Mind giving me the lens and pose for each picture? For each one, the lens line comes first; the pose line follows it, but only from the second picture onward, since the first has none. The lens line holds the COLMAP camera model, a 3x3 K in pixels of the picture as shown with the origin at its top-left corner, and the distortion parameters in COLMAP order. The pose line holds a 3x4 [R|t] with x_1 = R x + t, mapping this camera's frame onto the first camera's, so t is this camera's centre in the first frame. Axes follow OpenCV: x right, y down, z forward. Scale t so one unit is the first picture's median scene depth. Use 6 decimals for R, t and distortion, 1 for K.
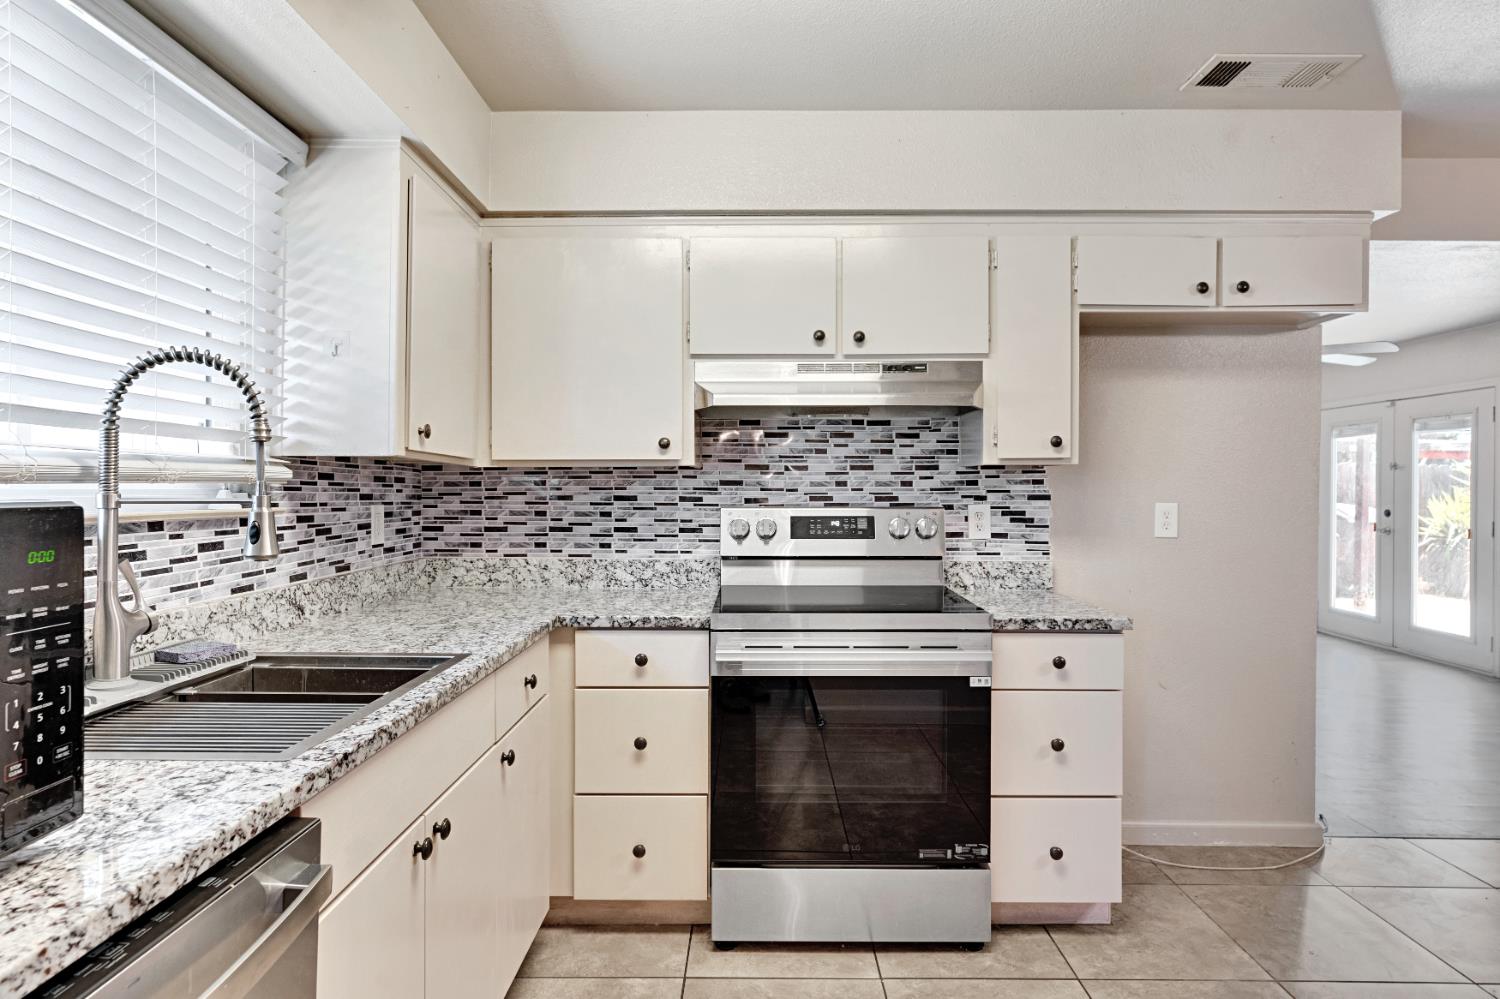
lens RADIAL K [[815.4, 0, 753.2], [0, 815.4, 495.1], [0, 0, 1]] dist [-0.003765, 0.000950]
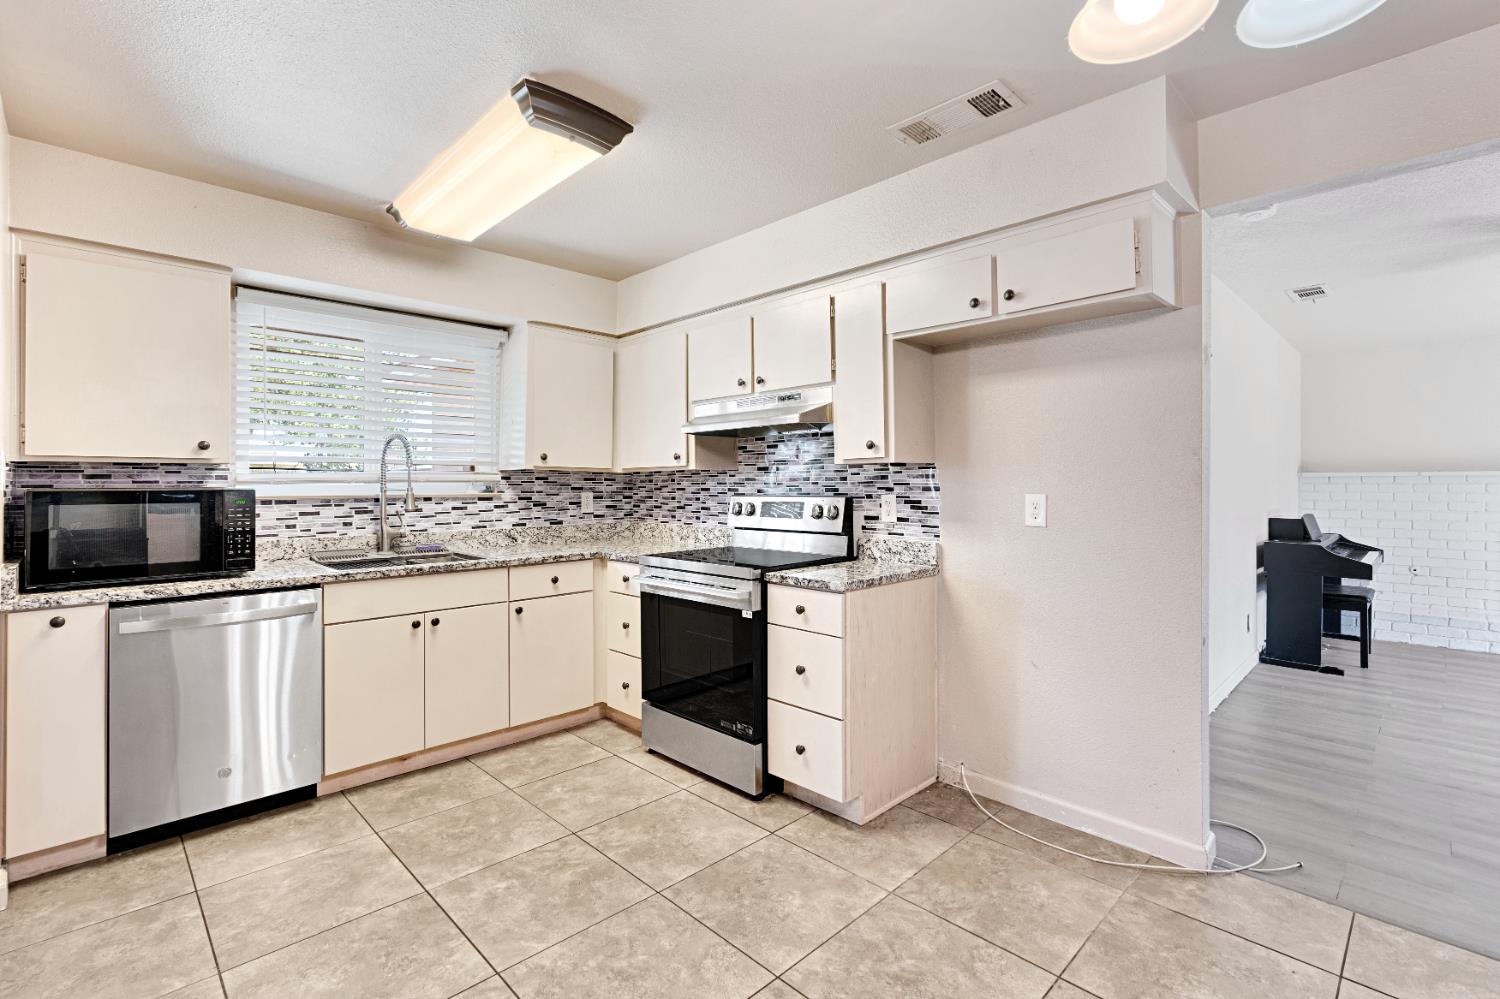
lens RADIAL K [[680.2, 0, 753.7], [0, 680.2, 480.6], [0, 0, 1]] dist [-0.003813, 0.001121]
pose [[0.709879, -0.008303, -0.704274, 0.931189], [-0.000059, 0.999930, -0.011848, 0.002426], [0.704323, 0.008453, 0.709829, 0.111020]]
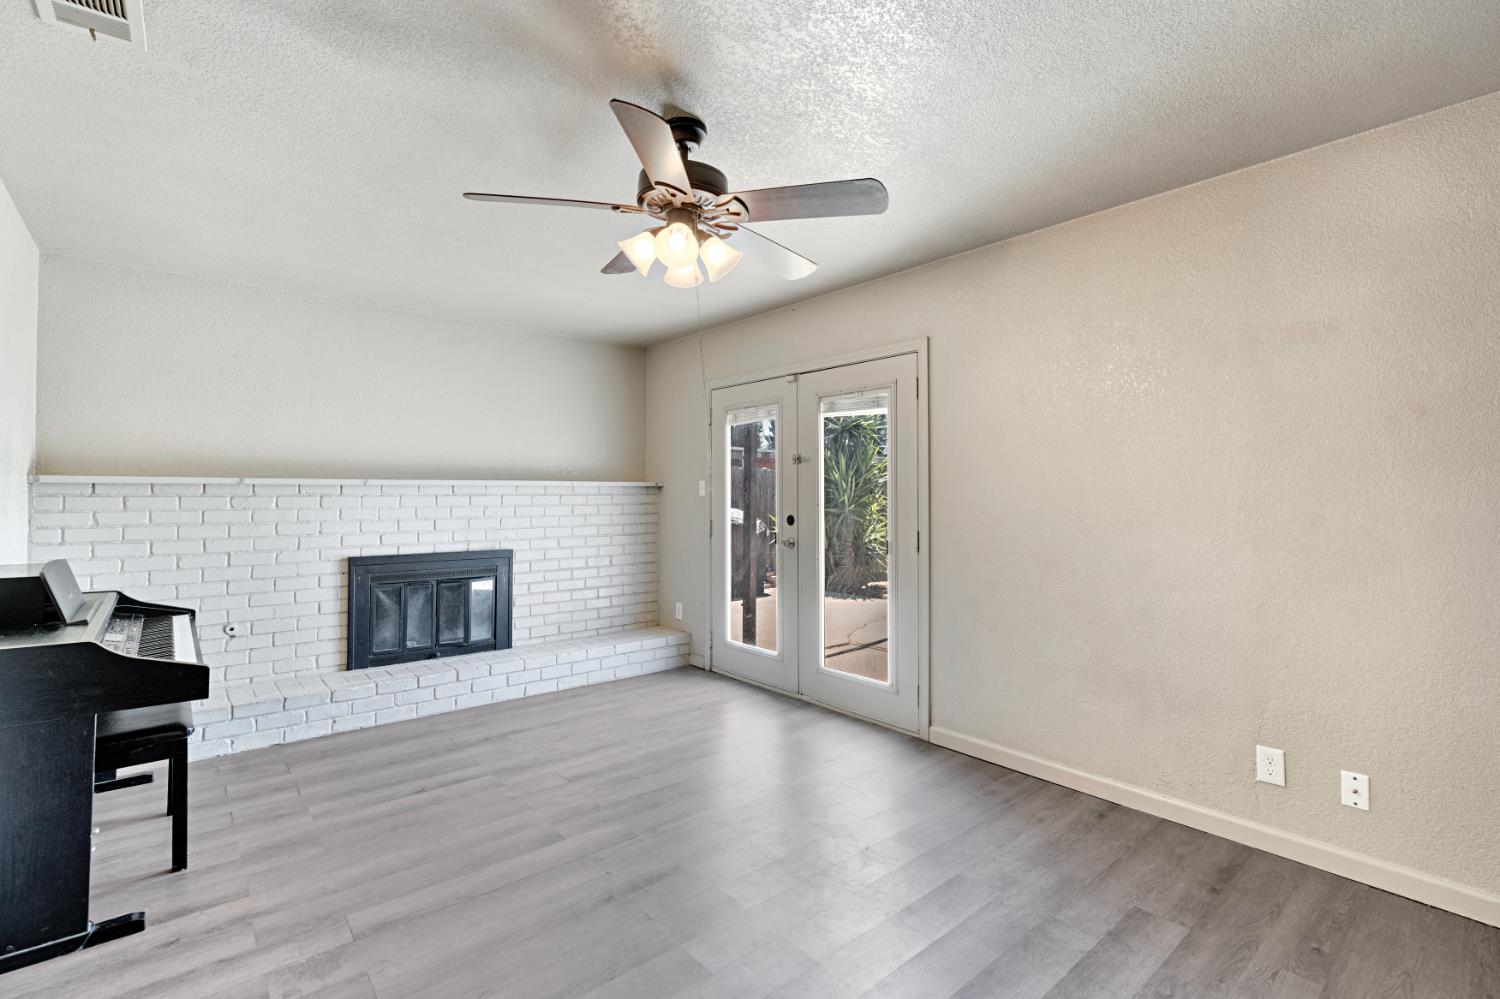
lens RADIAL K [[685.3, 0, 748.8], [0, 685.3, 495.7], [0, 0, 1]] dist [-0.003178, -0.000130]
pose [[0.759185, -0.005743, 0.650849, 0.800848], [0.009581, 0.999951, -0.002353, -0.000453], [-0.650804, 0.008023, 0.759204, 1.304988]]
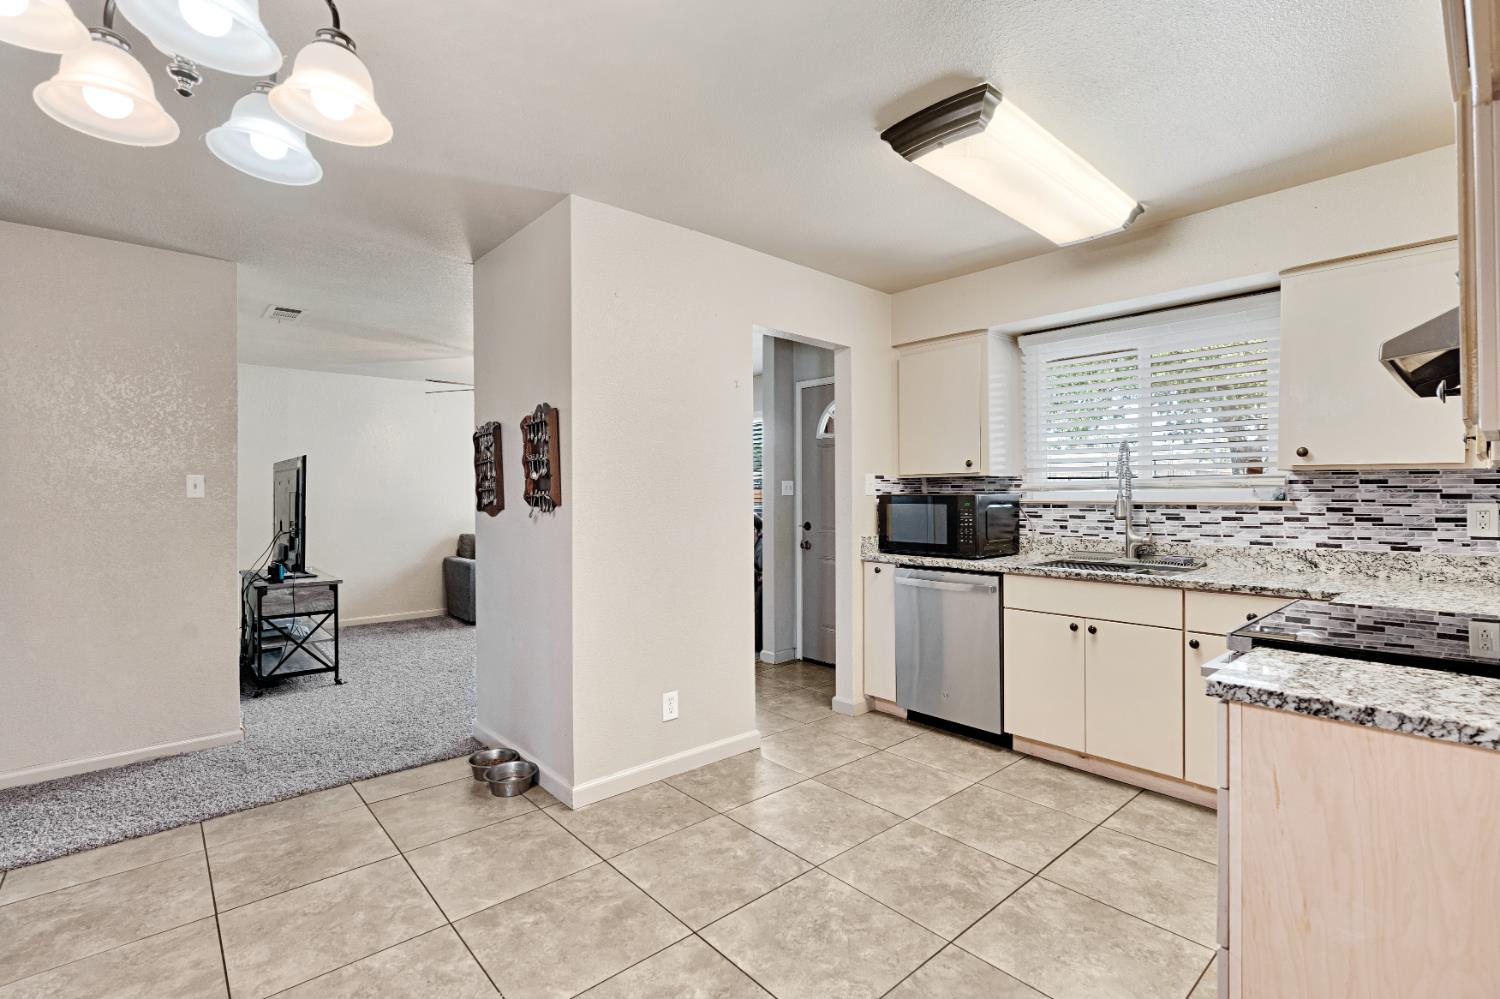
lens RADIAL K [[683.4, 0, 754.0], [0, 683.4, 498.2], [0, 0, 1]] dist [-0.004083, 0.000435]
pose [[-0.736771, 0.003342, -0.676134, 0.927717], [-0.003215, 0.999959, 0.008447, -0.000234], [0.676135, 0.008397, -0.736730, 0.960743]]
